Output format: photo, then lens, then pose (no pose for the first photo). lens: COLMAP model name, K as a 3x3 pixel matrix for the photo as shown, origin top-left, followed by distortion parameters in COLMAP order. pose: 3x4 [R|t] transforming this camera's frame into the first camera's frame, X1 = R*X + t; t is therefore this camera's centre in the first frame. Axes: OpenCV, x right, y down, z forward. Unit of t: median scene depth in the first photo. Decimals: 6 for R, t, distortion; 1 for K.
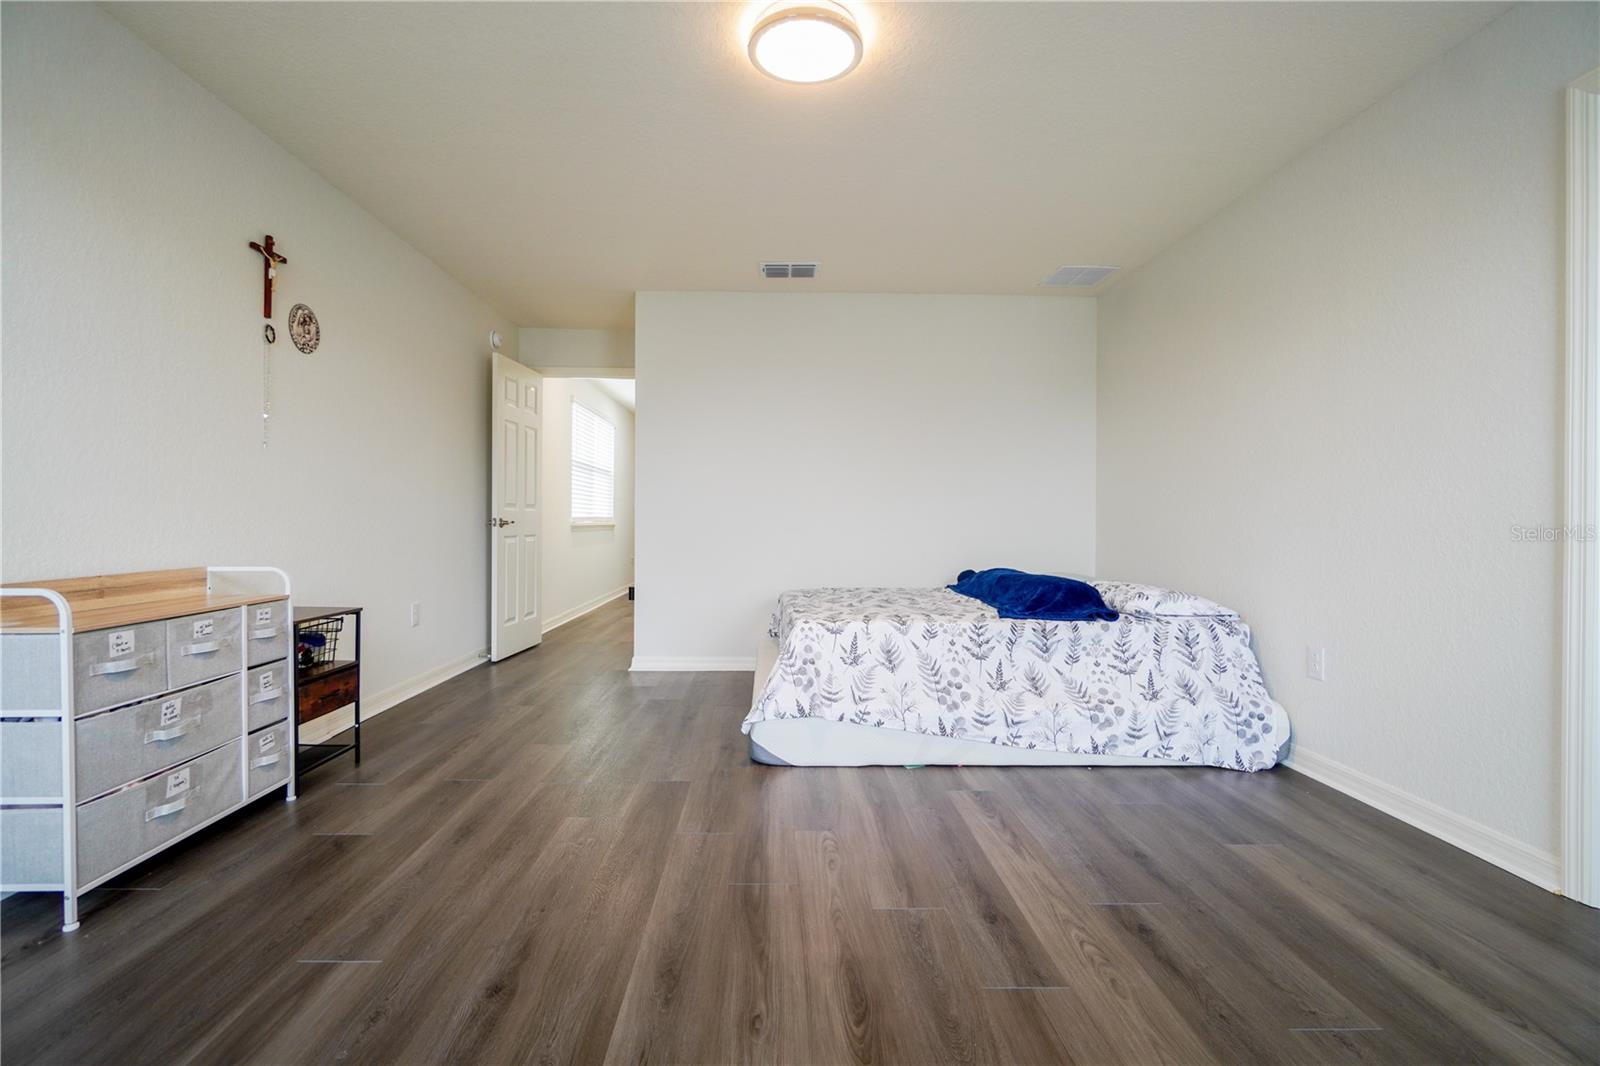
lens RADIAL K [[721.3, 0, 800.0], [0, 721.3, 533.0], [0, 0, 1]] dist [-0.000036, 0.000020]
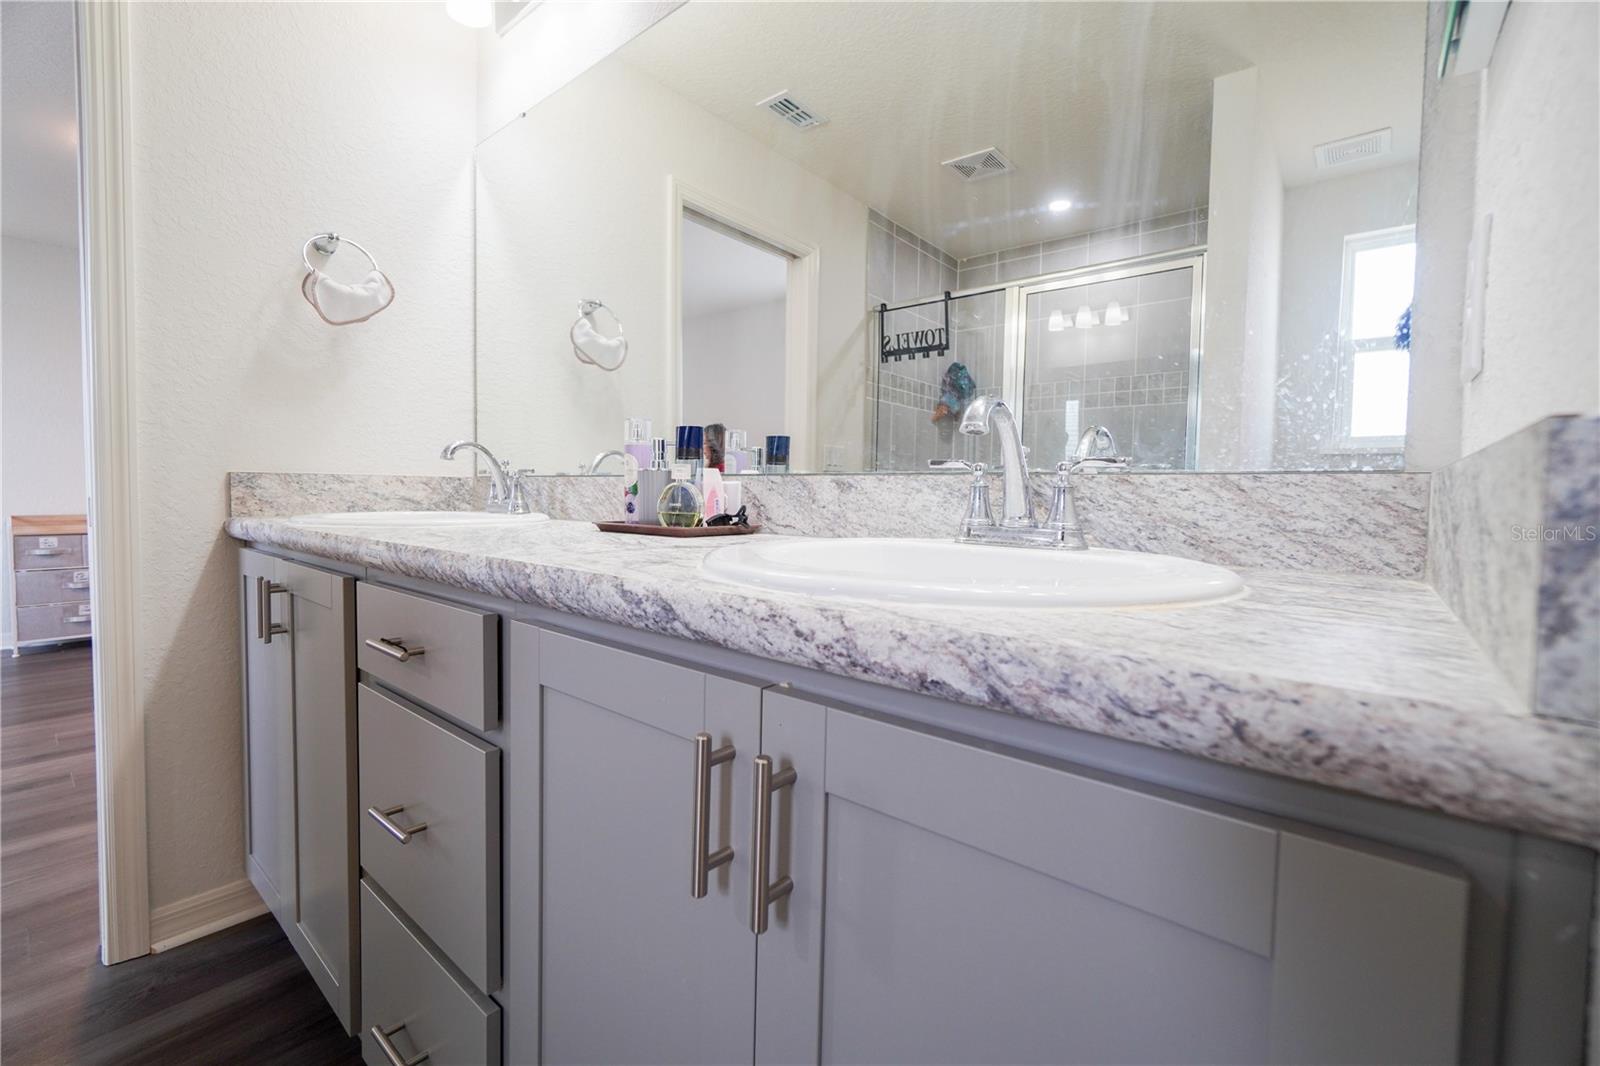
lens RADIAL K [[680.5, 0, 789.4], [0, 680.5, 520.0], [0, 0, 1]] dist [-0.010658, 0.003640]
pose [[0.756060, 0.035069, -0.653562, 1.761373], [-0.018589, 0.999311, 0.032117, -0.025159], [0.654238, -0.012133, 0.756191, 0.718168]]
